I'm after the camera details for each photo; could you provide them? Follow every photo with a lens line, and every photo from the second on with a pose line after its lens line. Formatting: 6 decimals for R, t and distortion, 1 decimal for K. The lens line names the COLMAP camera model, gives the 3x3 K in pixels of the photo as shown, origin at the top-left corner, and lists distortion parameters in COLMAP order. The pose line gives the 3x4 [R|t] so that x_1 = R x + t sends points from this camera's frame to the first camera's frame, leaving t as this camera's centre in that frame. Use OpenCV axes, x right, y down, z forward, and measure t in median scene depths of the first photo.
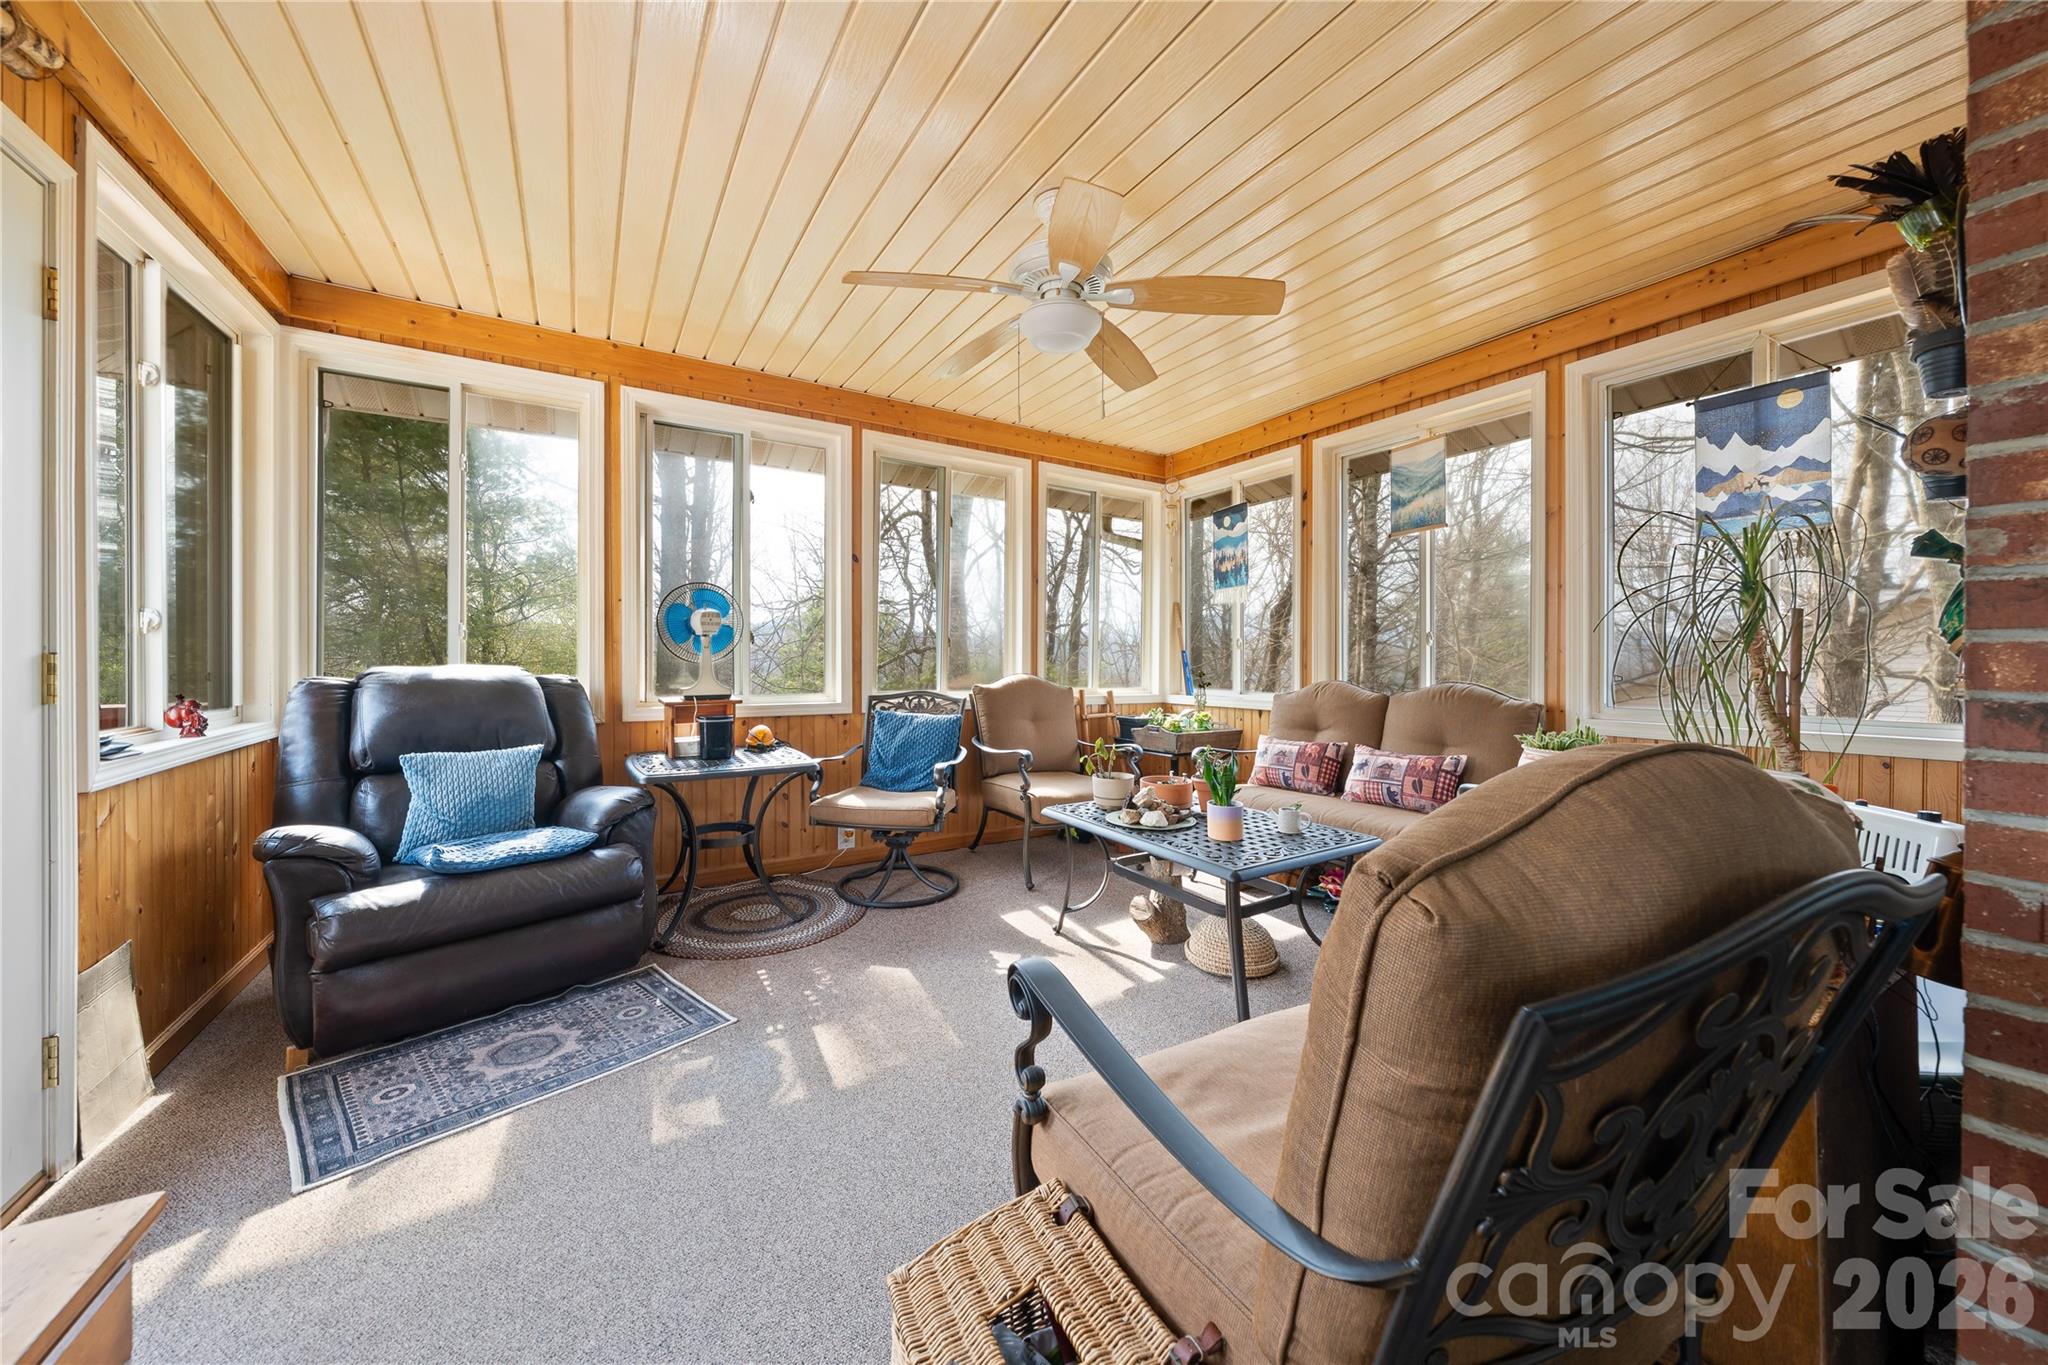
lens RADIAL K [[735.3, 0, 1011.1], [0, 735.3, 649.4], [0, 0, 1]] dist [-0.000500, -0.000059]
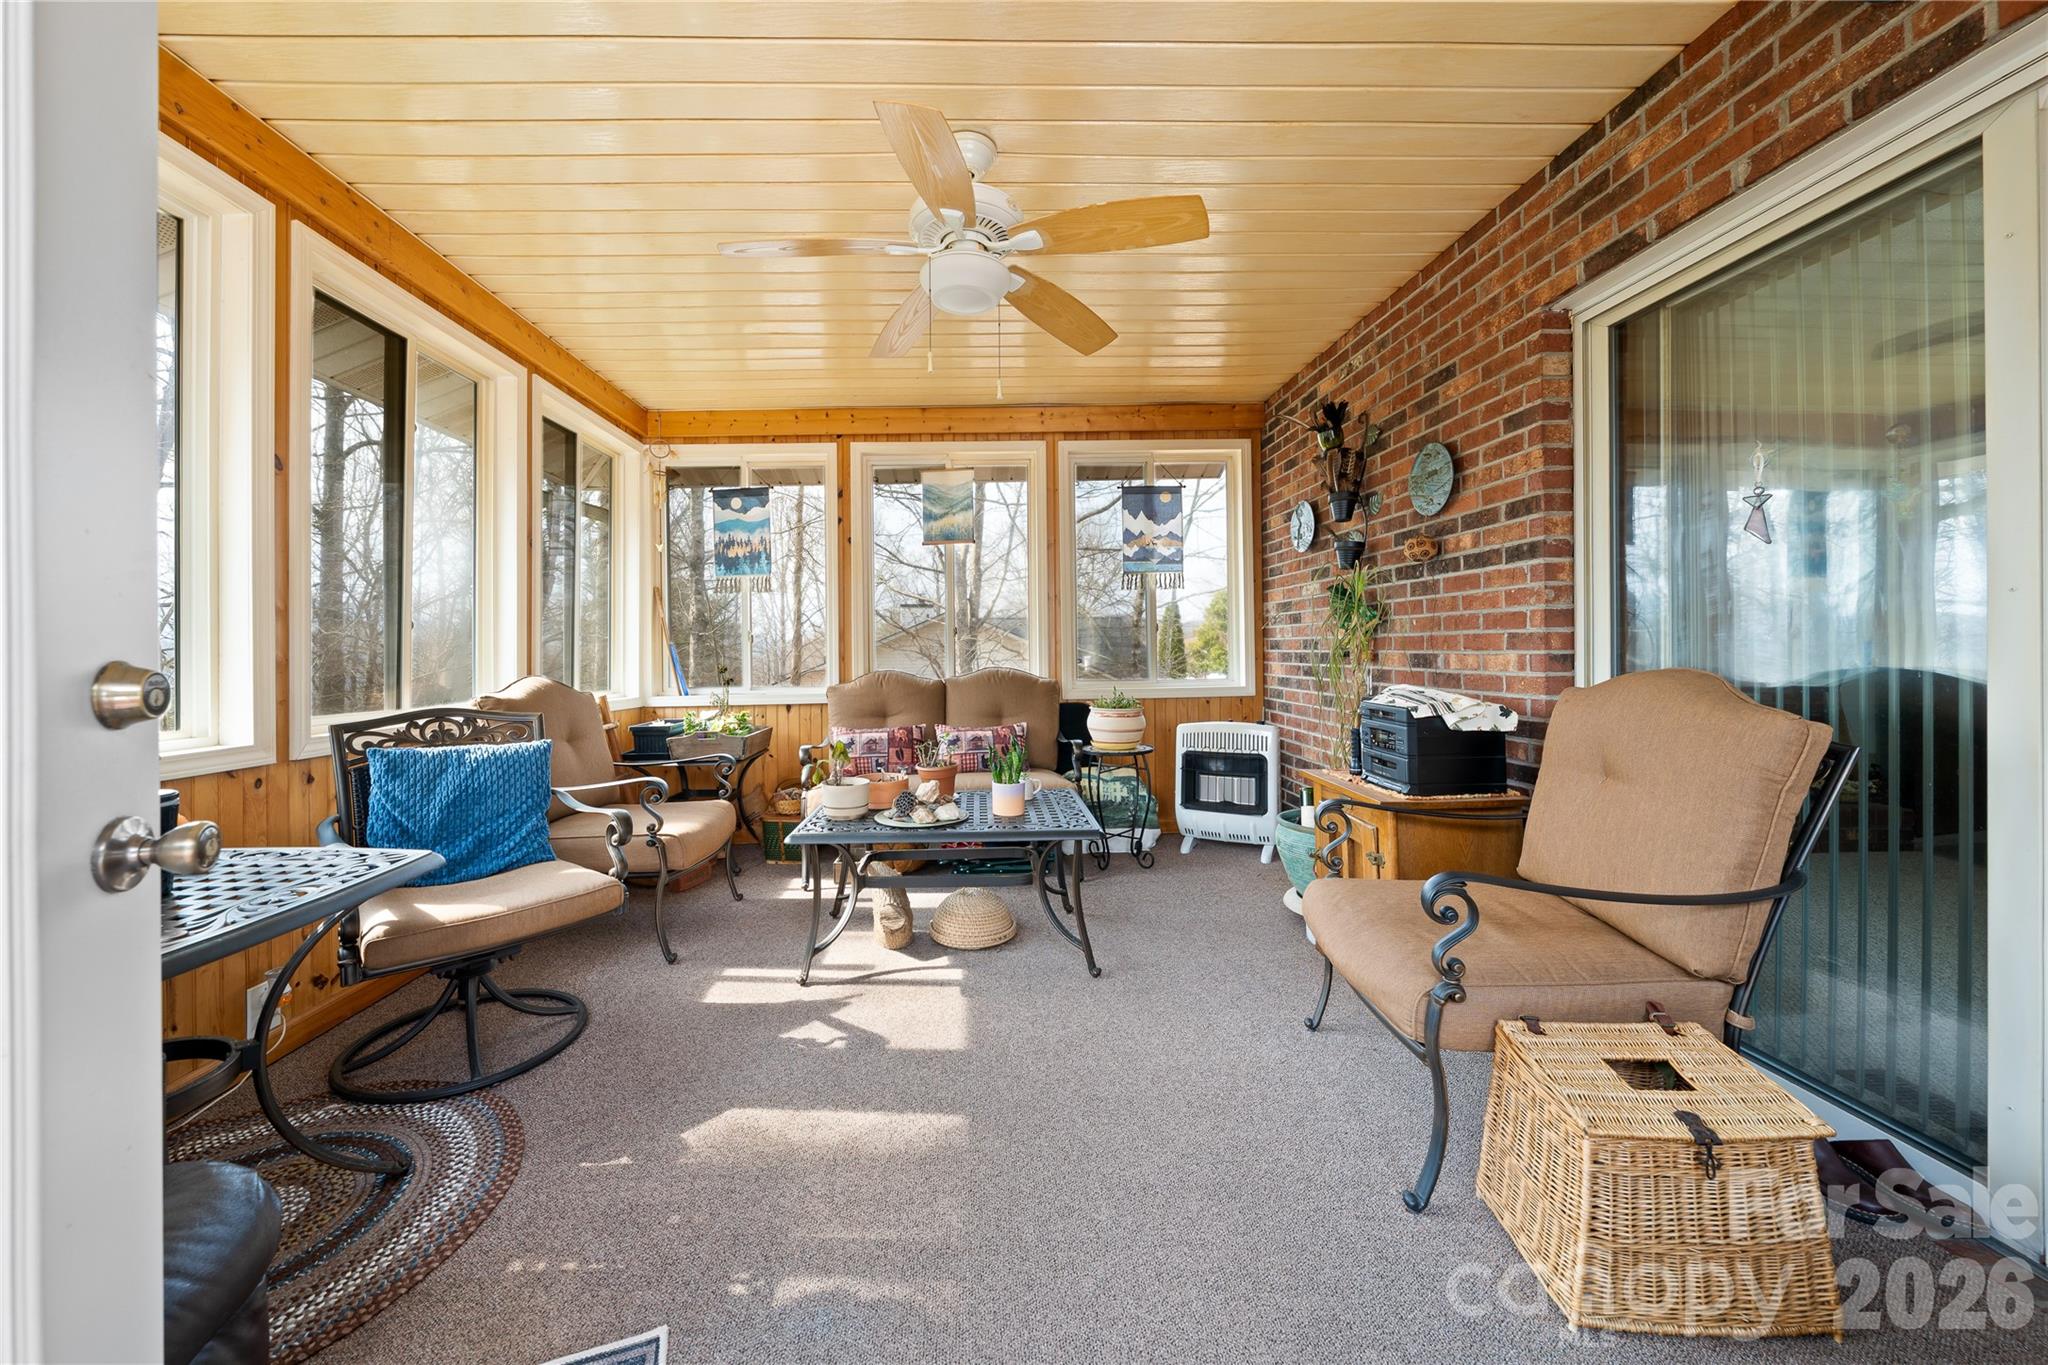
lens RADIAL K [[734.2, 0, 1032.0], [0, 734.2, 637.5], [0, 0, 1]] dist [-0.000701, 0.000108]
pose [[0.480592, 0.008272, 0.876905, -0.465478], [0.003501, 0.999929, -0.011351, 0.008237], [-0.876937, 0.008525, 0.480529, 0.330936]]
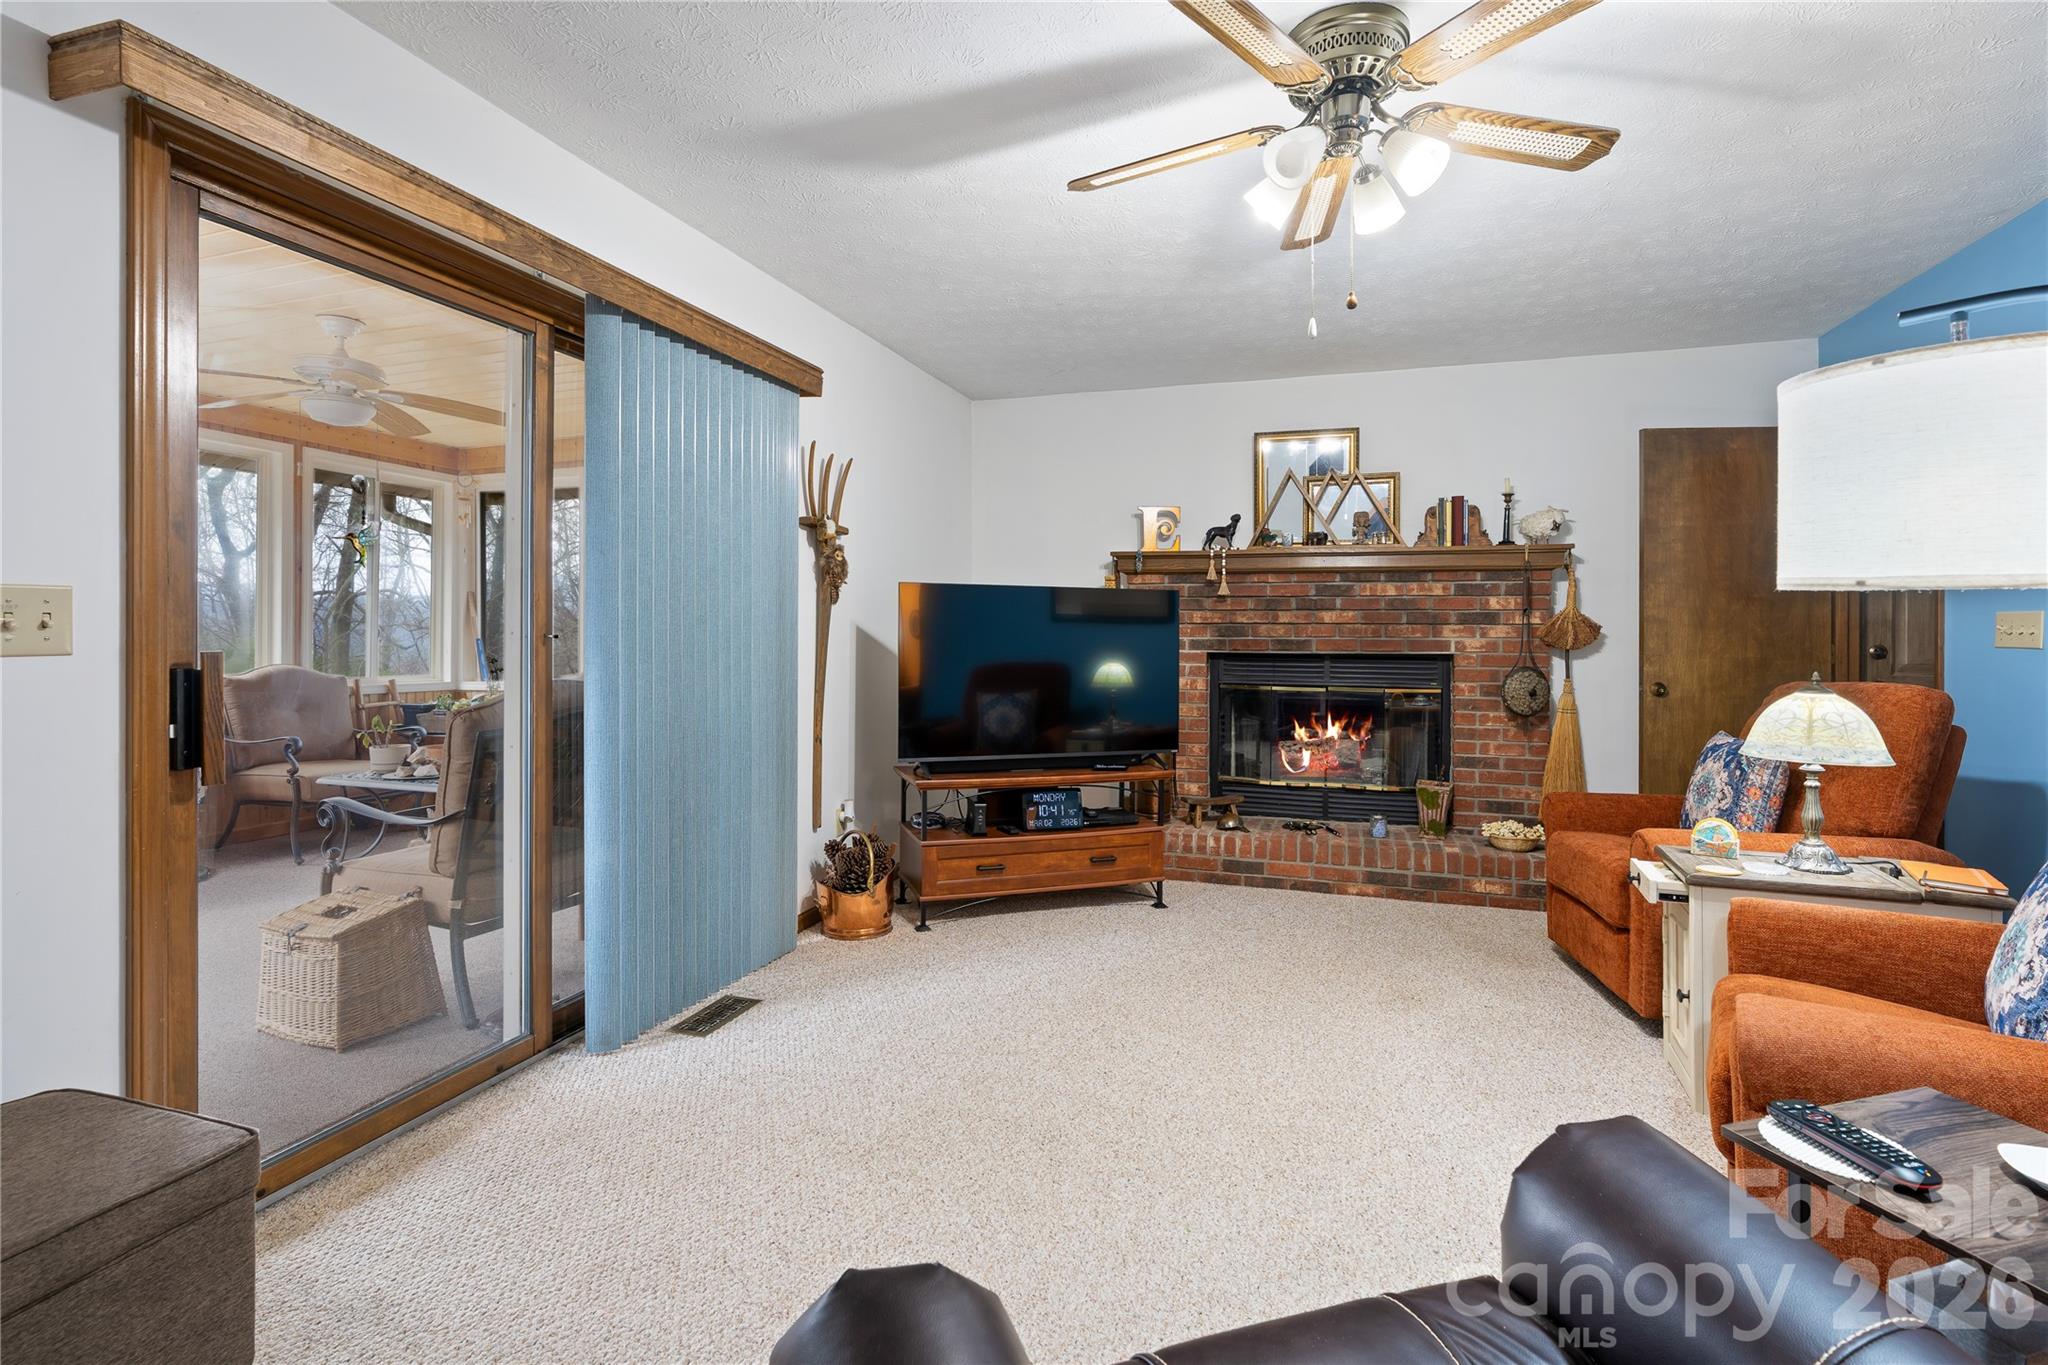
lens RADIAL K [[939.0, 0, 1044.0], [0, 939.0, 629.8], [0, 0, 1]] dist [-0.000617, 0.000062]
pose [[0.745361, -0.001188, 0.666660, -0.081040], [-0.001966, 0.999990, 0.003980, -0.026481], [-0.666659, -0.004277, 0.745351, -0.787140]]
